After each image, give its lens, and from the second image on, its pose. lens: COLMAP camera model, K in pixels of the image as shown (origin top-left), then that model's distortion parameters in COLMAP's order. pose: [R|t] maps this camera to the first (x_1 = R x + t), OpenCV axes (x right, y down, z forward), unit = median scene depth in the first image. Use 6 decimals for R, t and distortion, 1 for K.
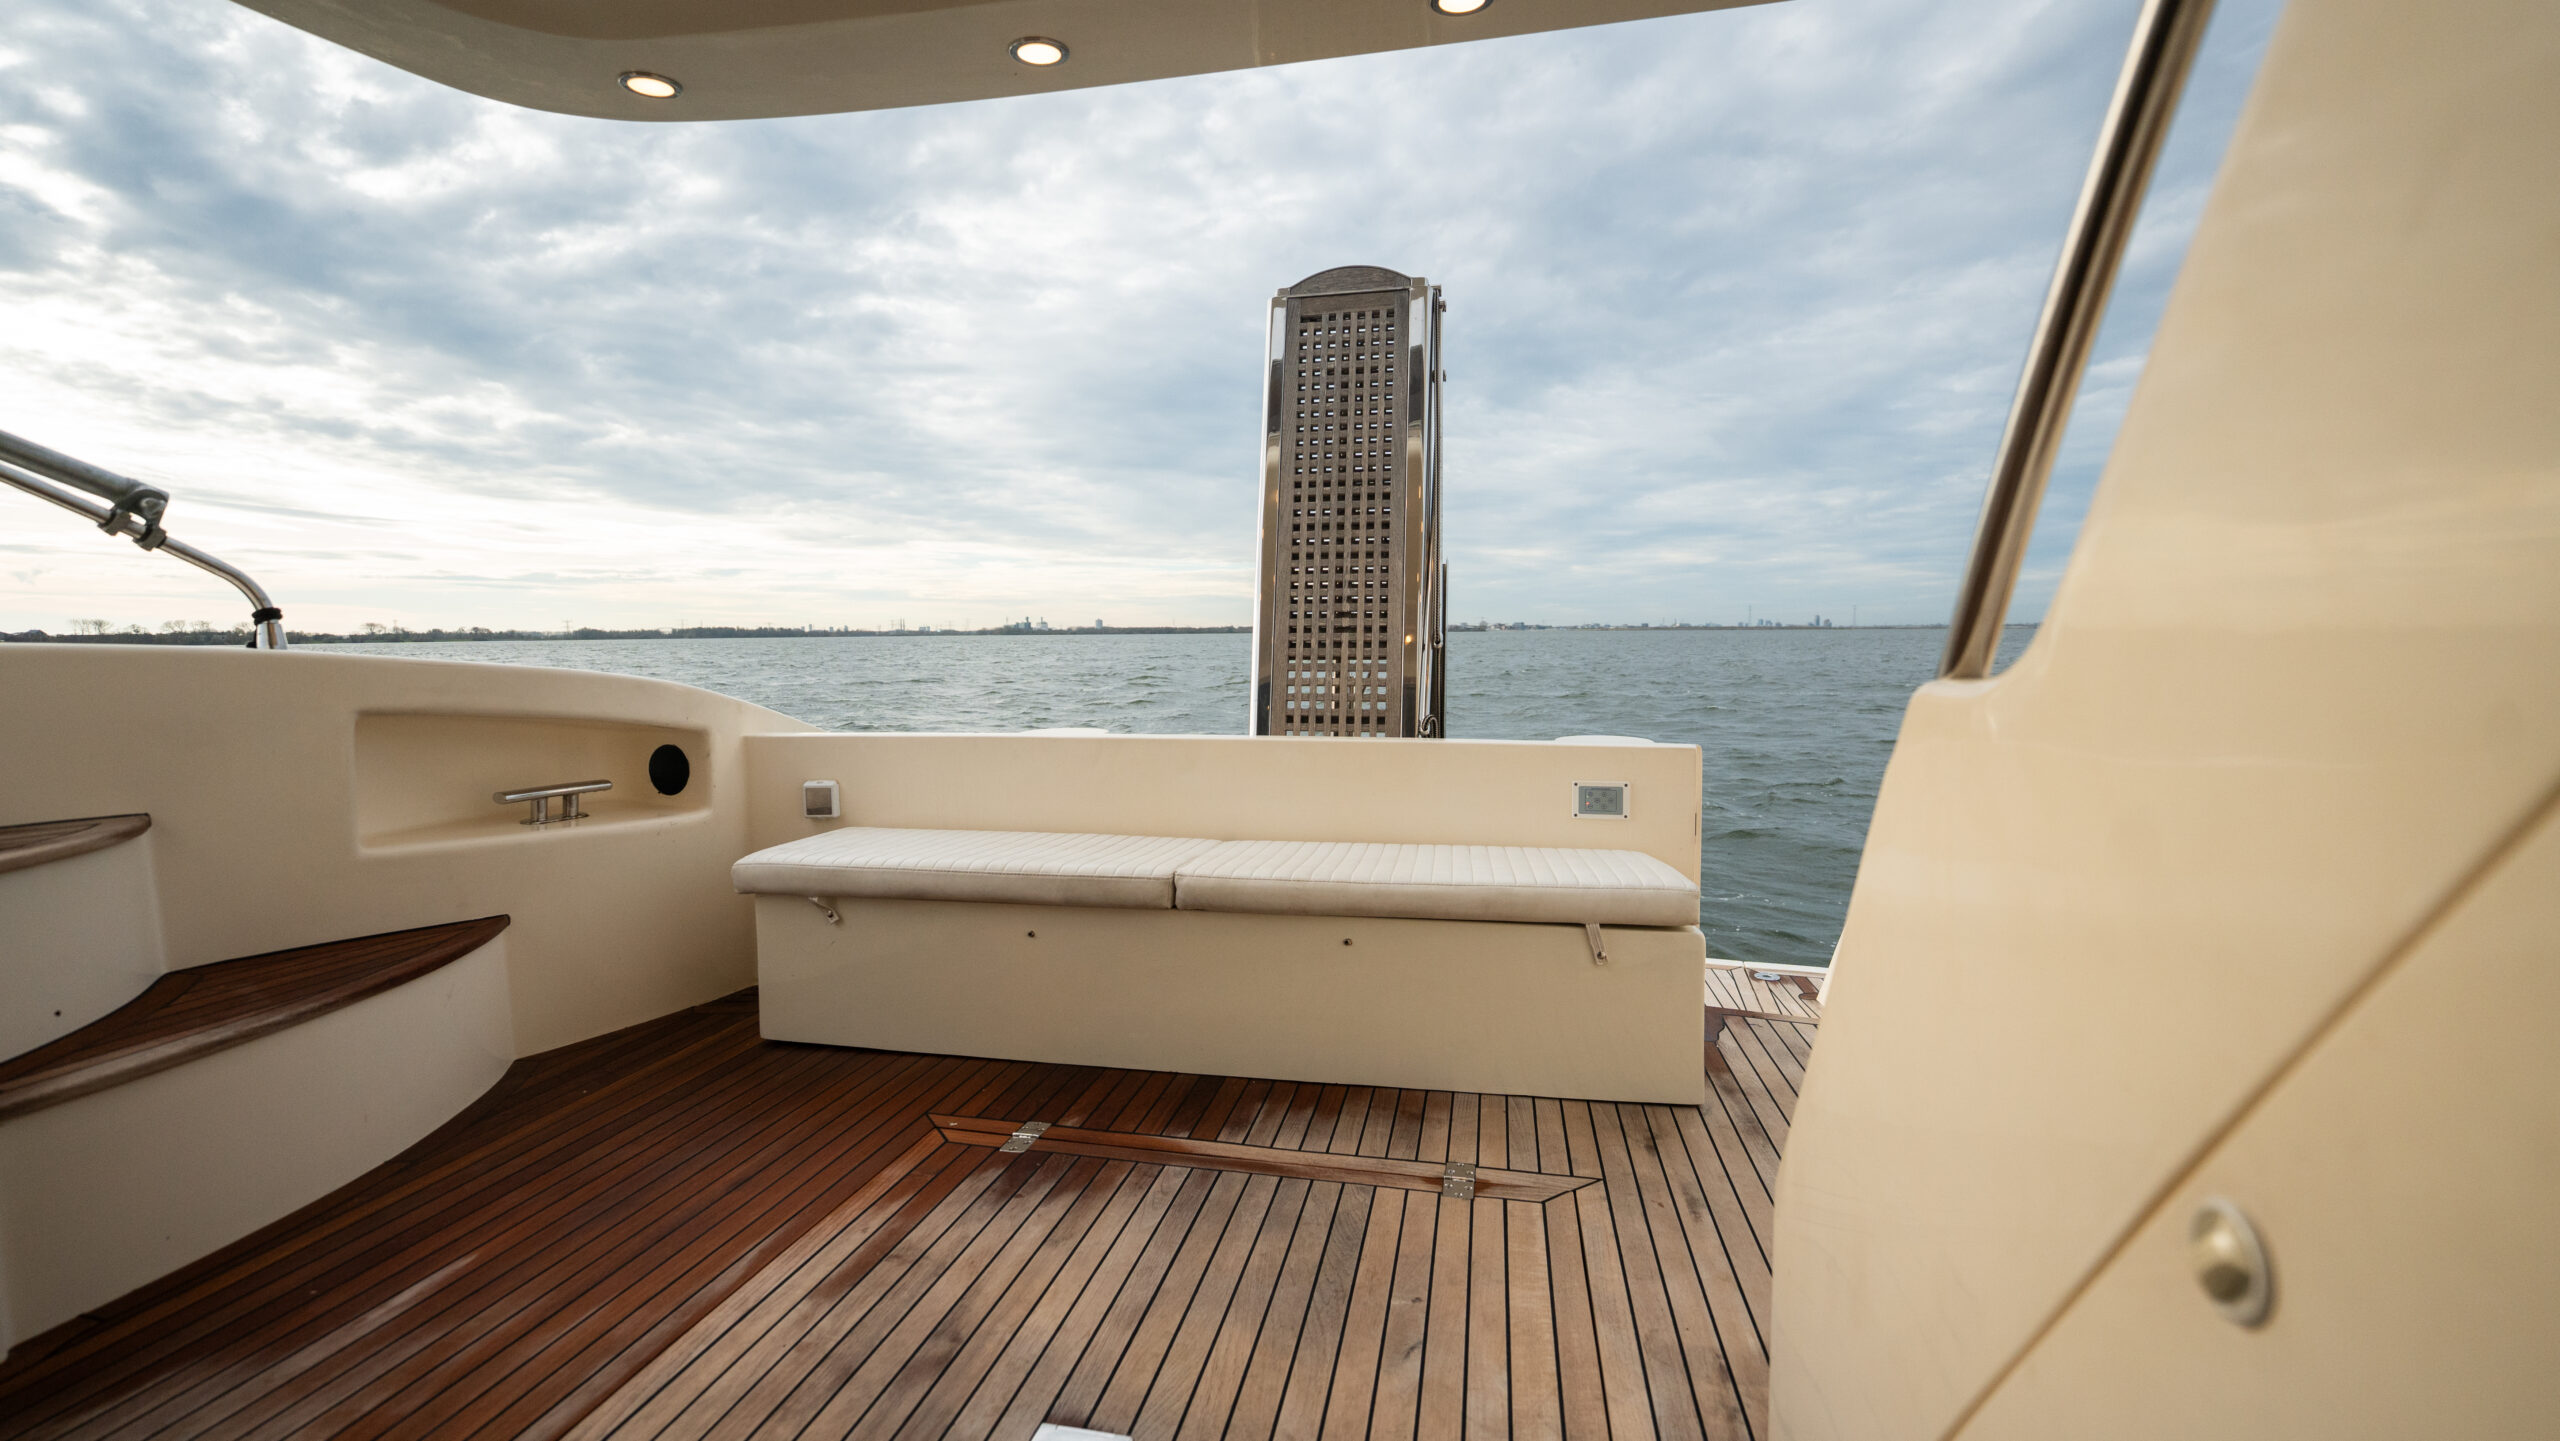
lens RADIAL K [[1037.6, 0, 1277.4], [0, 1037.6, 722.2], [0, 0, 1]] dist [-0.032270, 0.004624]
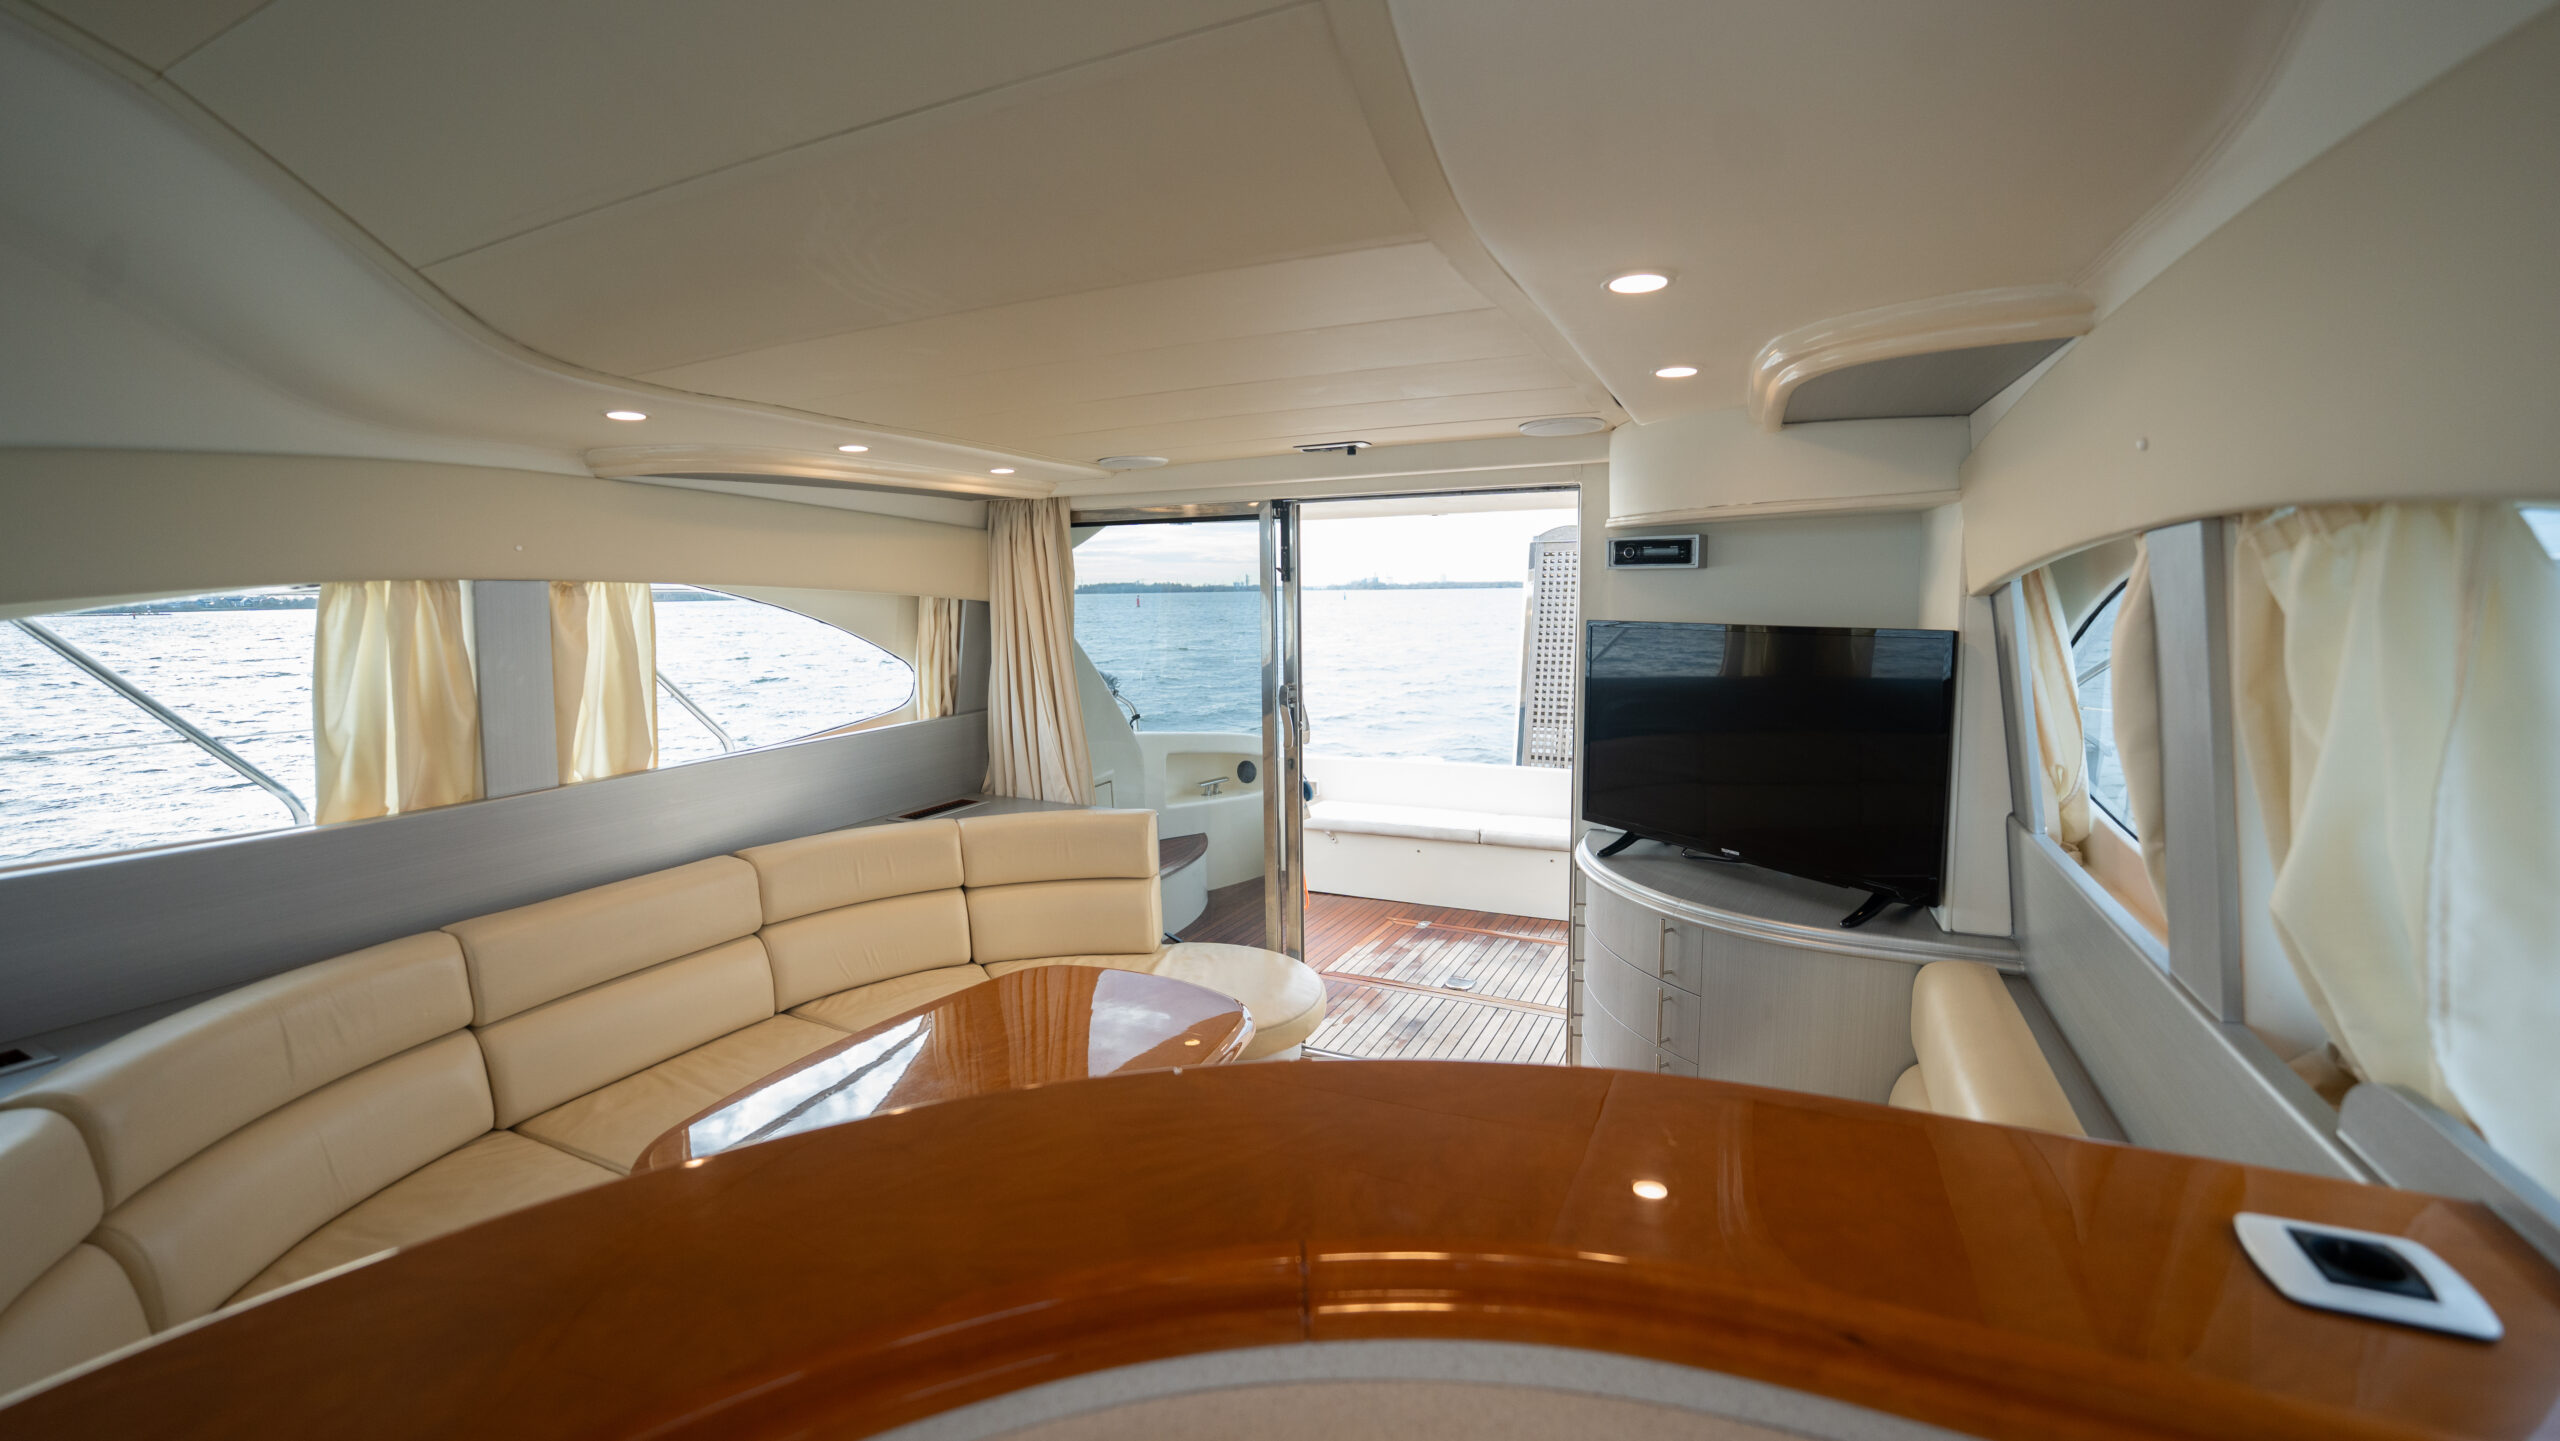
lens RADIAL K [[1037.6, 0, 1280.6], [0, 1037.6, 719.0], [0, 0, 1]] dist [-0.032270, 0.004624]
pose [[0.969390, 0.023642, -0.244385, 0.027866], [-0.012885, 0.998880, 0.045521, -0.171676], [0.245187, -0.040979, 0.968609, -1.156846]]
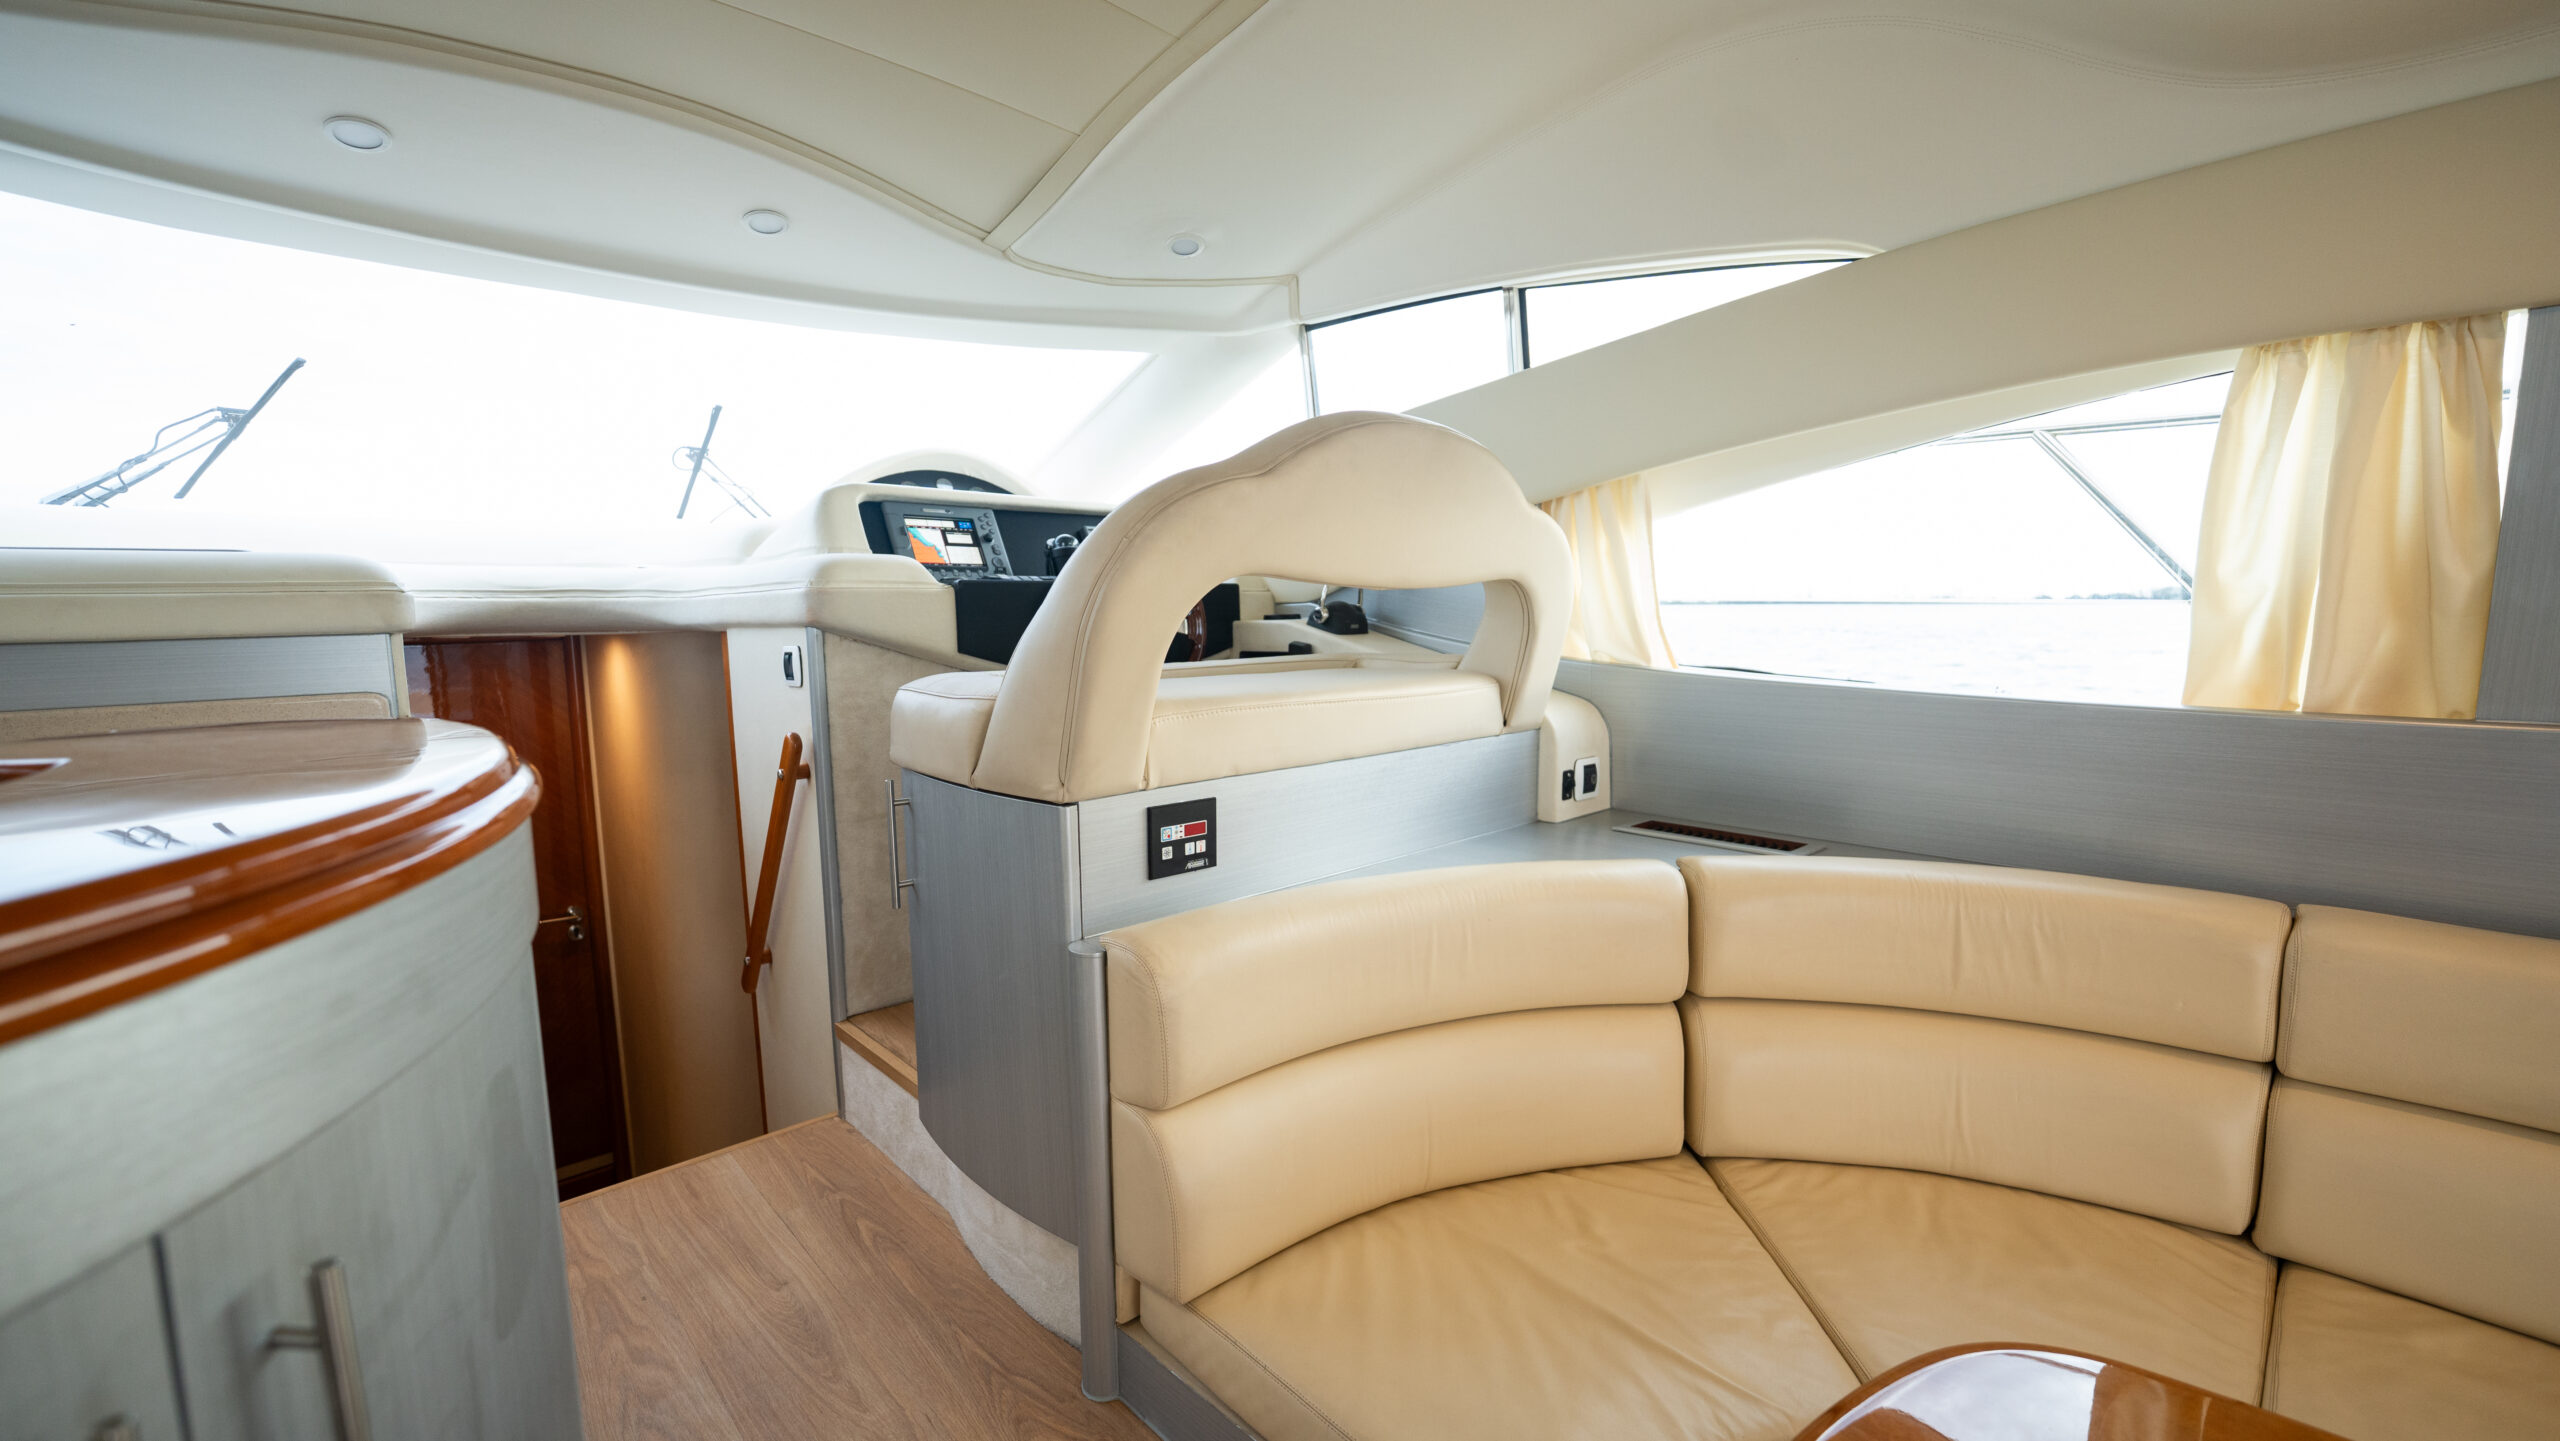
lens RADIAL K [[1037.6, 0, 1285.1], [0, 1037.6, 725.7], [0, 0, 1]] dist [-0.032270, 0.004624]
pose [[-0.568415, 0.107275, -0.815718, -0.135716], [-0.056133, 0.984096, 0.168533, -0.100684], [0.820825, 0.141585, -0.553354, -0.681457]]
